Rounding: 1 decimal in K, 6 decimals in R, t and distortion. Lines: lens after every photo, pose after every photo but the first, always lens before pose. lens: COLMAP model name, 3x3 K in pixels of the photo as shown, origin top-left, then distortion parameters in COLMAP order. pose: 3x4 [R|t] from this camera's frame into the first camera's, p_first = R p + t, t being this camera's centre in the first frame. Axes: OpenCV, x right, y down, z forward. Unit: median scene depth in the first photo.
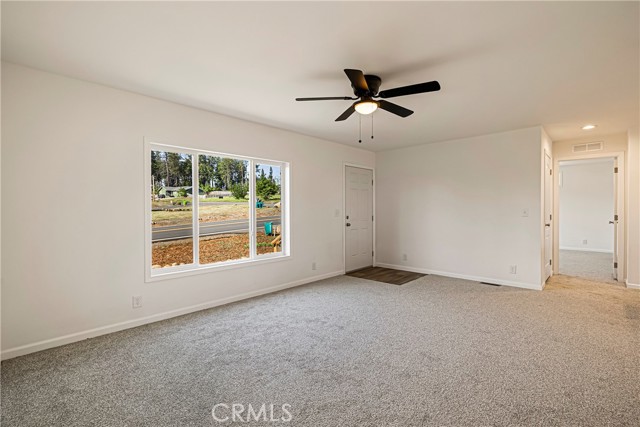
lens RADIAL K [[288.2, 0, 321.0], [0, 288.2, 214.9], [0, 0, 1]] dist [-0.001966, -0.000174]
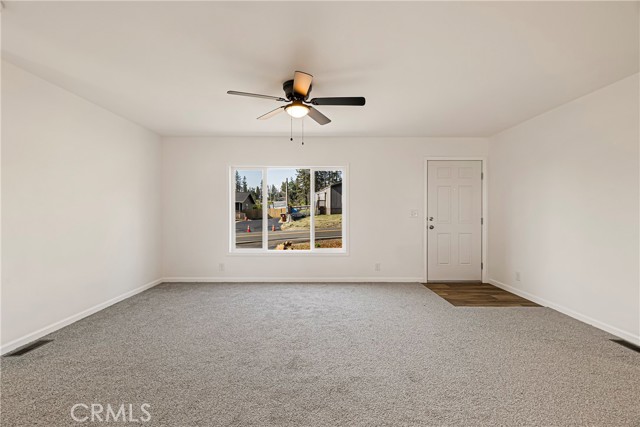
lens RADIAL K [[279.6, 0, 320.0], [0, 279.6, 213.5], [0, 0, 1]] dist [0.004181, 0.000295]
pose [[0.704914, 0.019448, -0.709026, 0.796642], [-0.017297, 0.999798, 0.010227, -0.019288], [0.709082, 0.005055, 0.705108, 0.270608]]
